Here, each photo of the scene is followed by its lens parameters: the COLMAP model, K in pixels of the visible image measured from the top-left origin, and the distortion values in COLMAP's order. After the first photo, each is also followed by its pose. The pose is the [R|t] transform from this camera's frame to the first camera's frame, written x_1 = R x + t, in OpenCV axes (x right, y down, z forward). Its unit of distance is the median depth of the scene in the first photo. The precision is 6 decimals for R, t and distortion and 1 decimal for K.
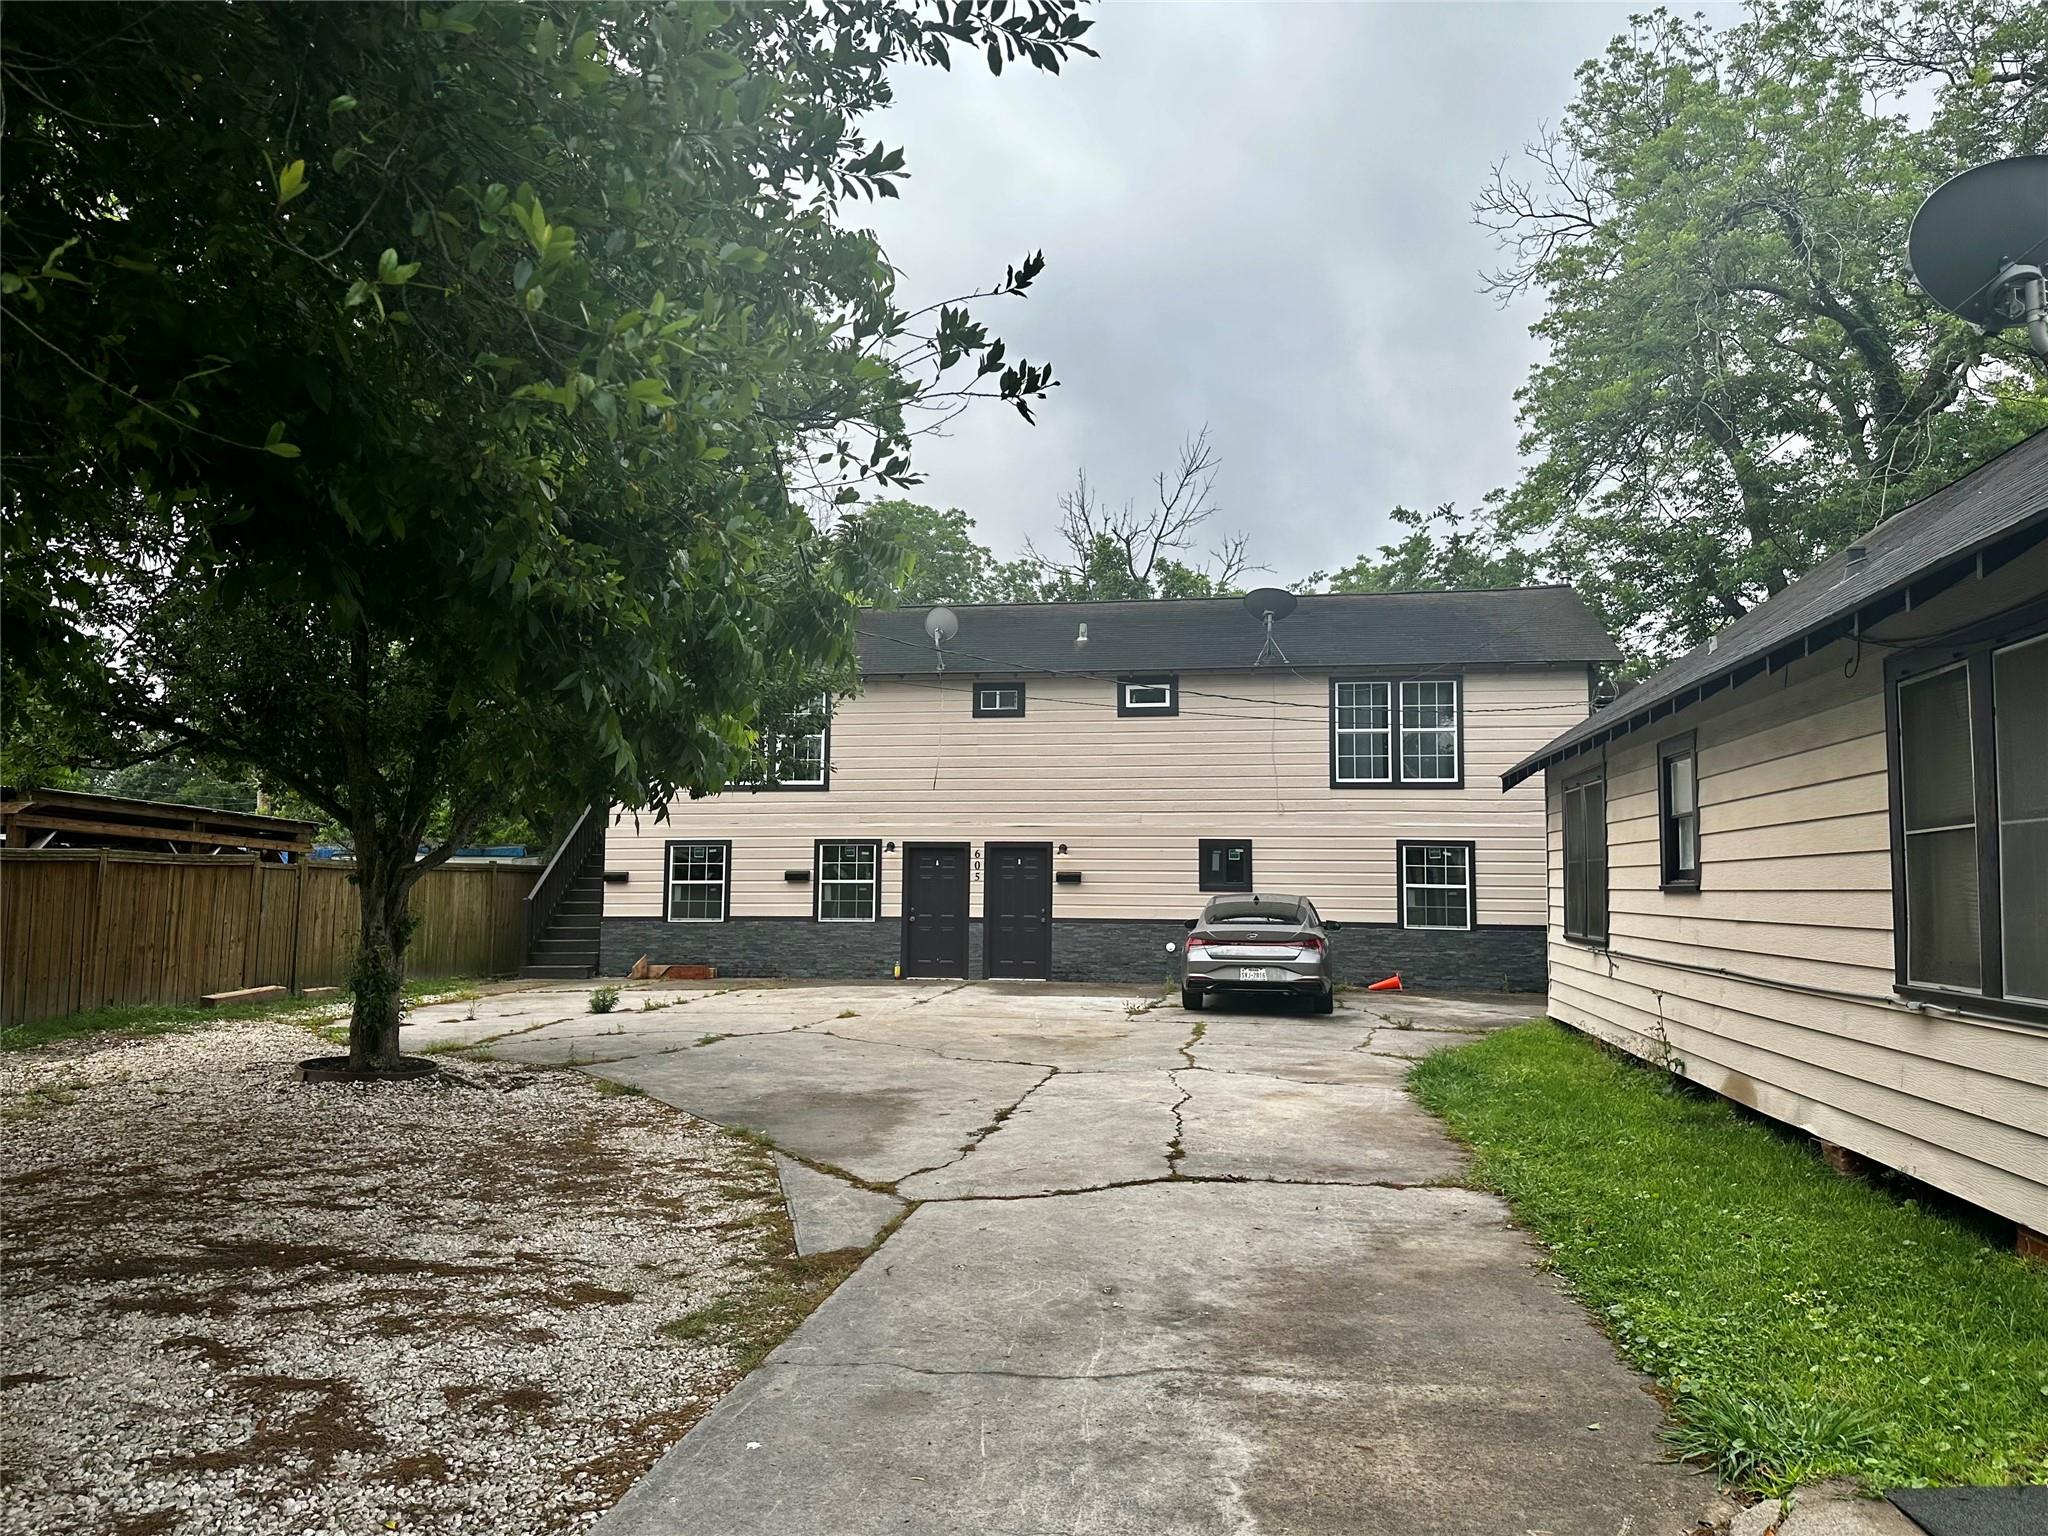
lens RADIAL K [[1433.4, 0, 1027.3], [0, 1433.4, 765.4], [0, 0, 1]] dist [0.026111, -0.000420]
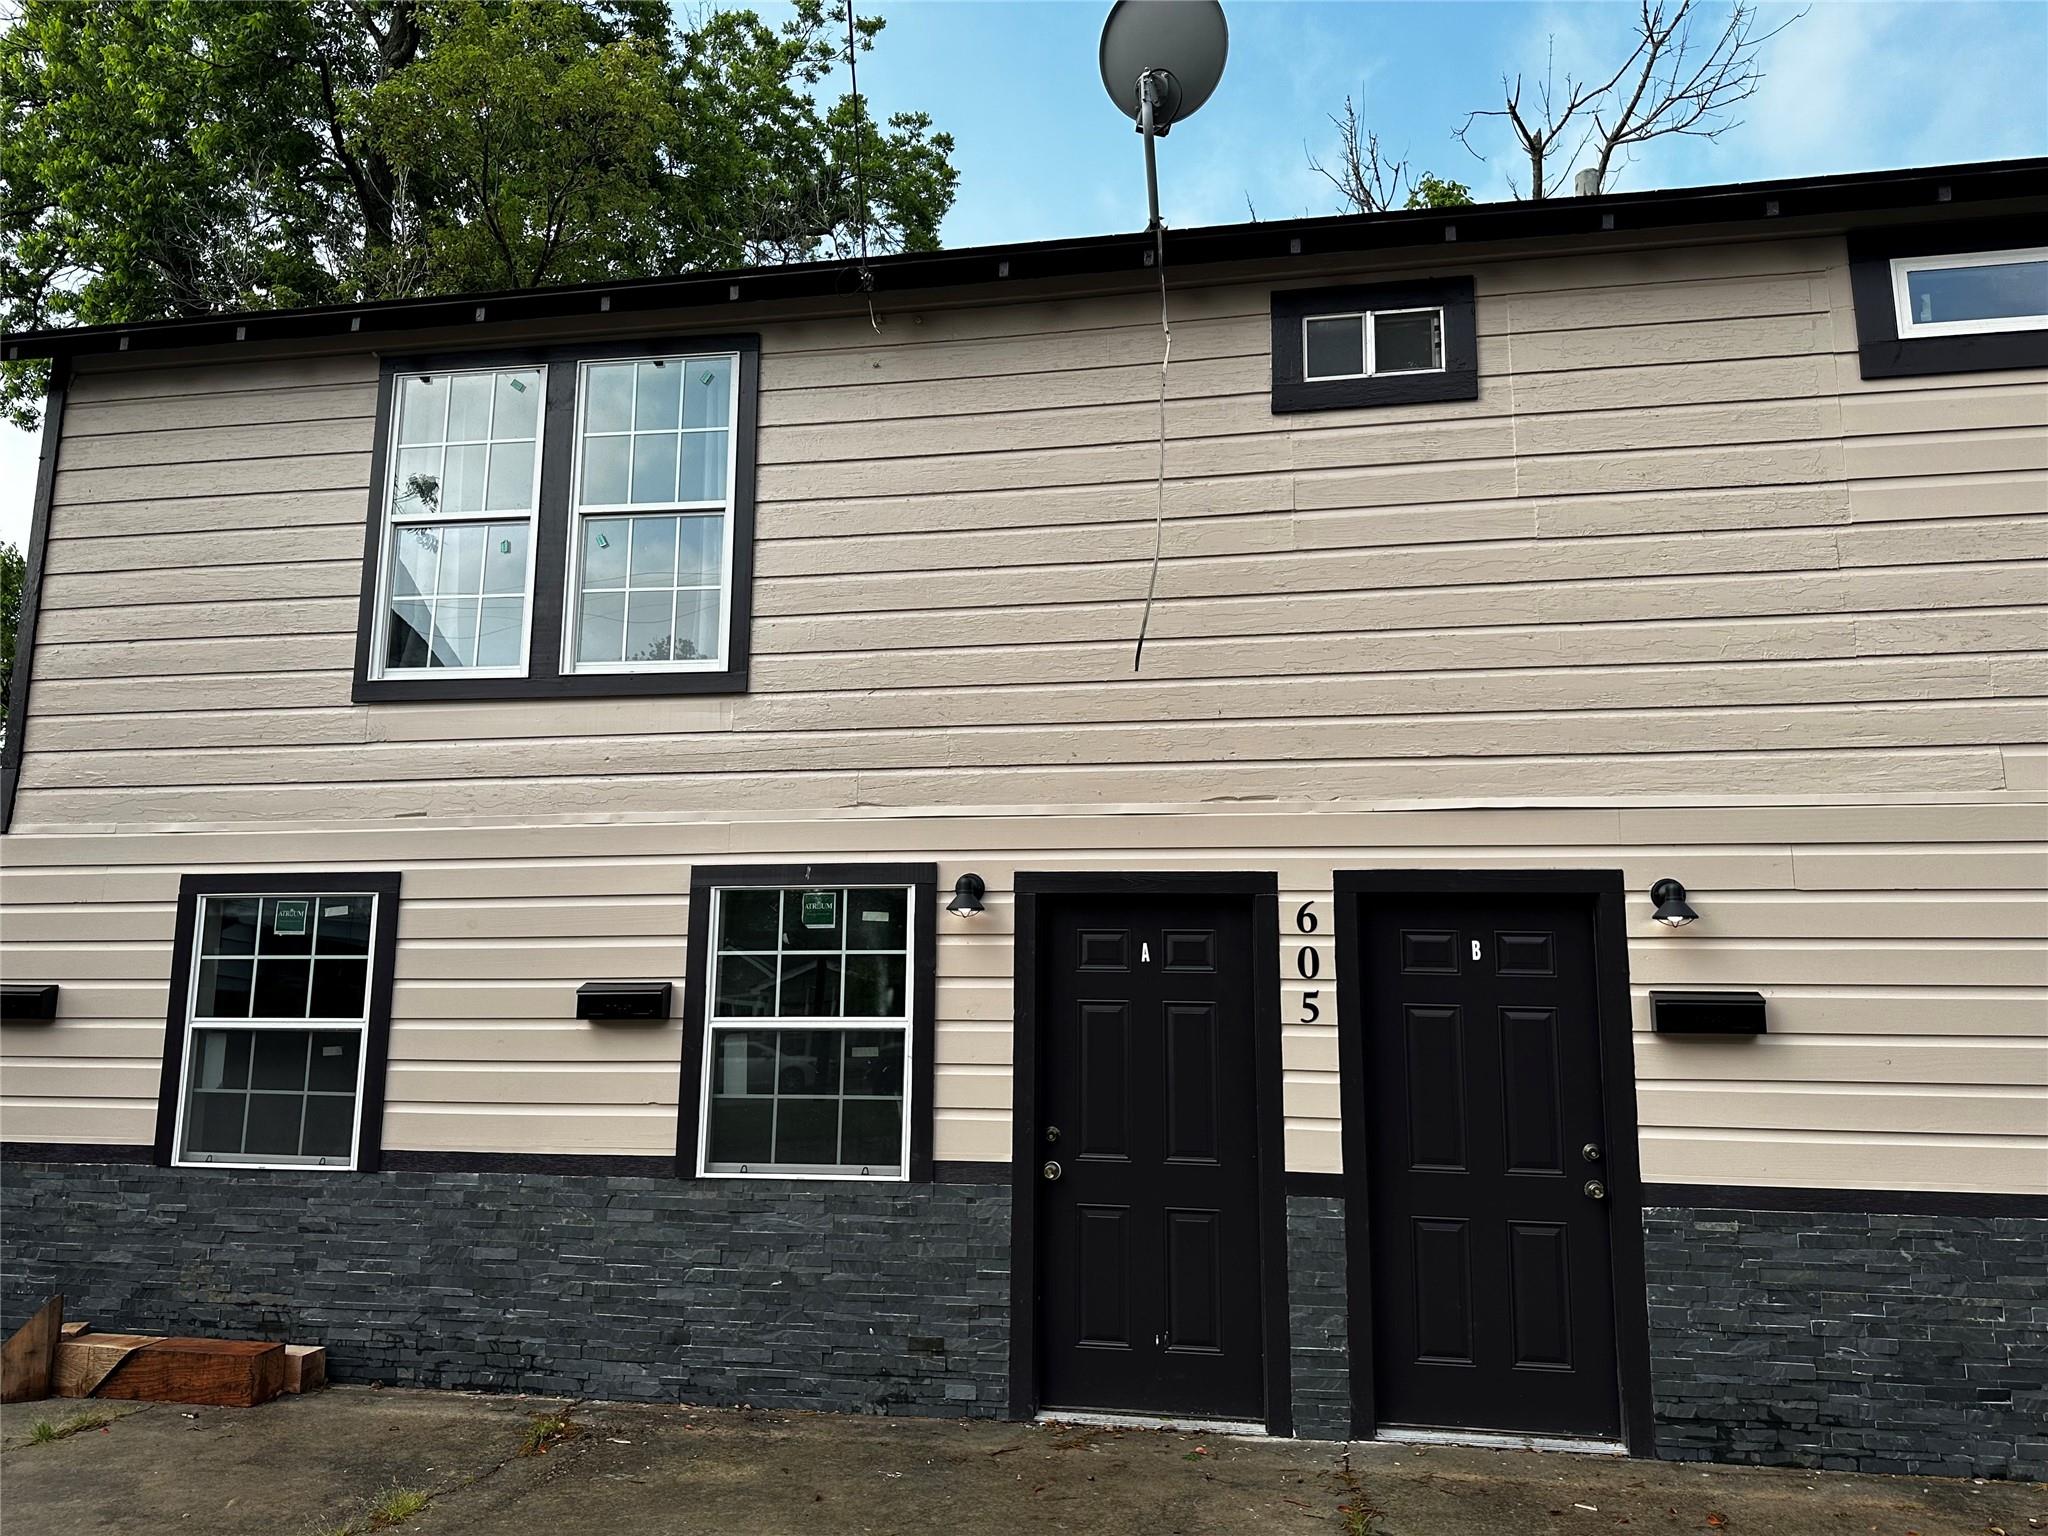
lens RADIAL K [[1433.4, 0, 1021.8], [0, 1433.4, 765.8], [0, 0, 1]] dist [0.026111, -0.000420]
pose [[0.999793, -0.002527, -0.020204, -0.080666], [0.001206, 0.997874, -0.065155, 0.050853], [0.020326, 0.065117, 0.997671, 0.736762]]
